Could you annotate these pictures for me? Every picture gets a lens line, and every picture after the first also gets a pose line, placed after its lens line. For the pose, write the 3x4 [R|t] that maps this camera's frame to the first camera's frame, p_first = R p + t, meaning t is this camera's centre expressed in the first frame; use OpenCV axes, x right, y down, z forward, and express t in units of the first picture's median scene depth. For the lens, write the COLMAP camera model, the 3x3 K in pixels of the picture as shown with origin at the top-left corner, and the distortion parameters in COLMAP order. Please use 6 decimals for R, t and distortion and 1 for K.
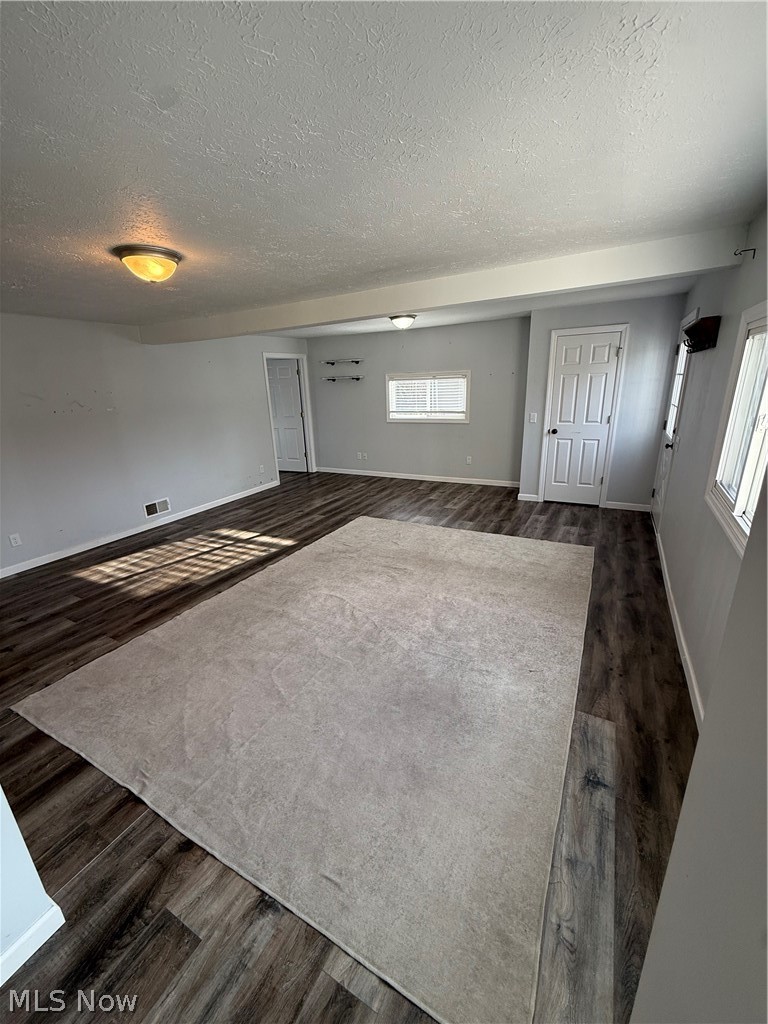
lens RADIAL K [[407.5, 0, 386.8], [0, 407.5, 507.1], [0, 0, 1]] dist [-0.003264, 0.000850]
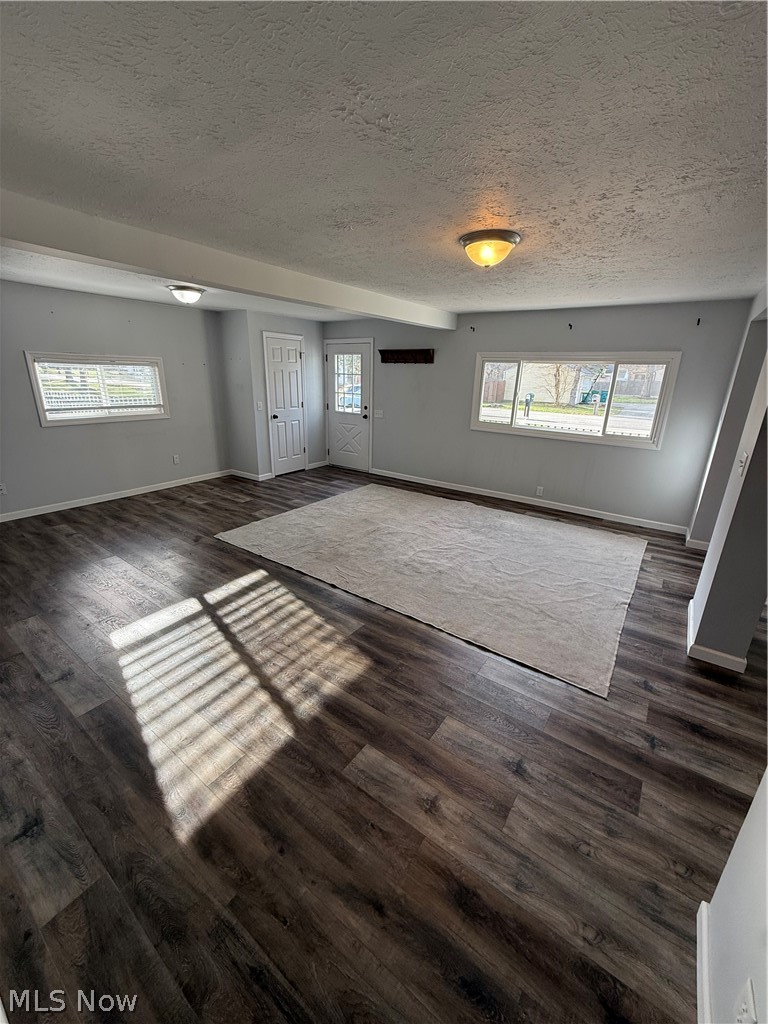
lens RADIAL K [[407.5, 0, 383.1], [0, 407.5, 505.4], [0, 0, 1]] dist [-0.003264, 0.000850]
pose [[0.133608, -0.264144, 0.955184, -0.776908], [0.265227, 0.938198, 0.222348, -0.124274], [-0.954884, 0.223633, 0.195409, 0.524094]]
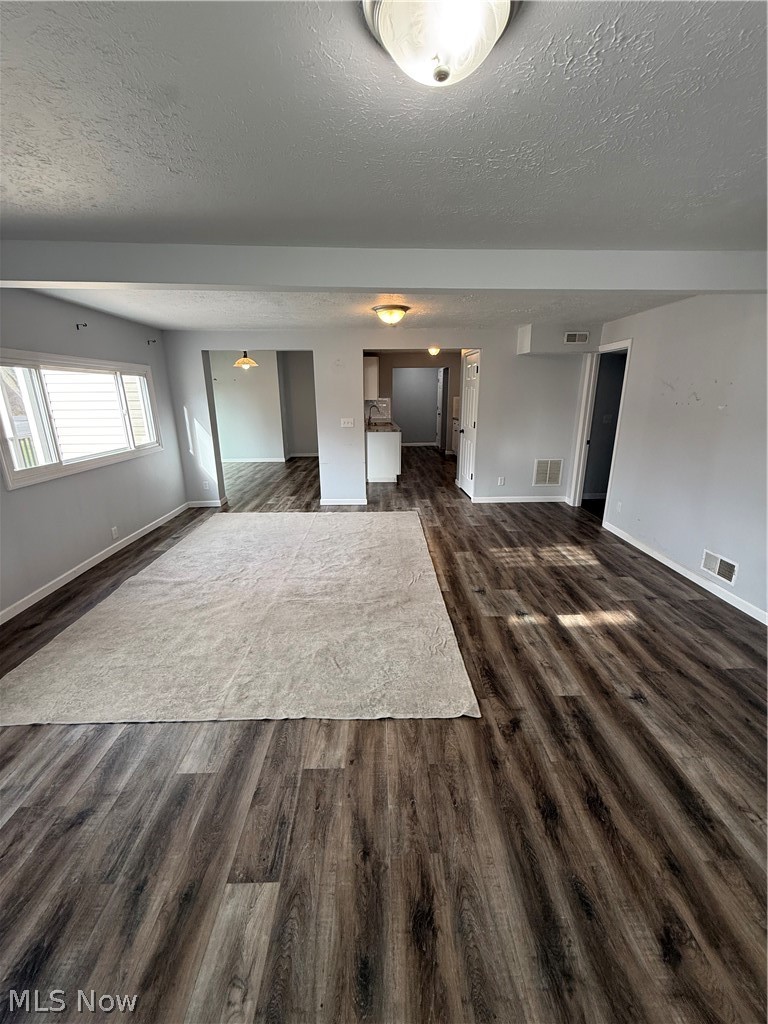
lens RADIAL K [[407.5, 0, 382.2], [0, 407.5, 507.1], [0, 0, 1]] dist [-0.003264, 0.000850]
pose [[-0.873027, 0.174980, -0.455198, 0.167573], [-0.106300, 0.842687, 0.527805, -0.355792], [0.475945, 0.509176, -0.717089, 1.155347]]
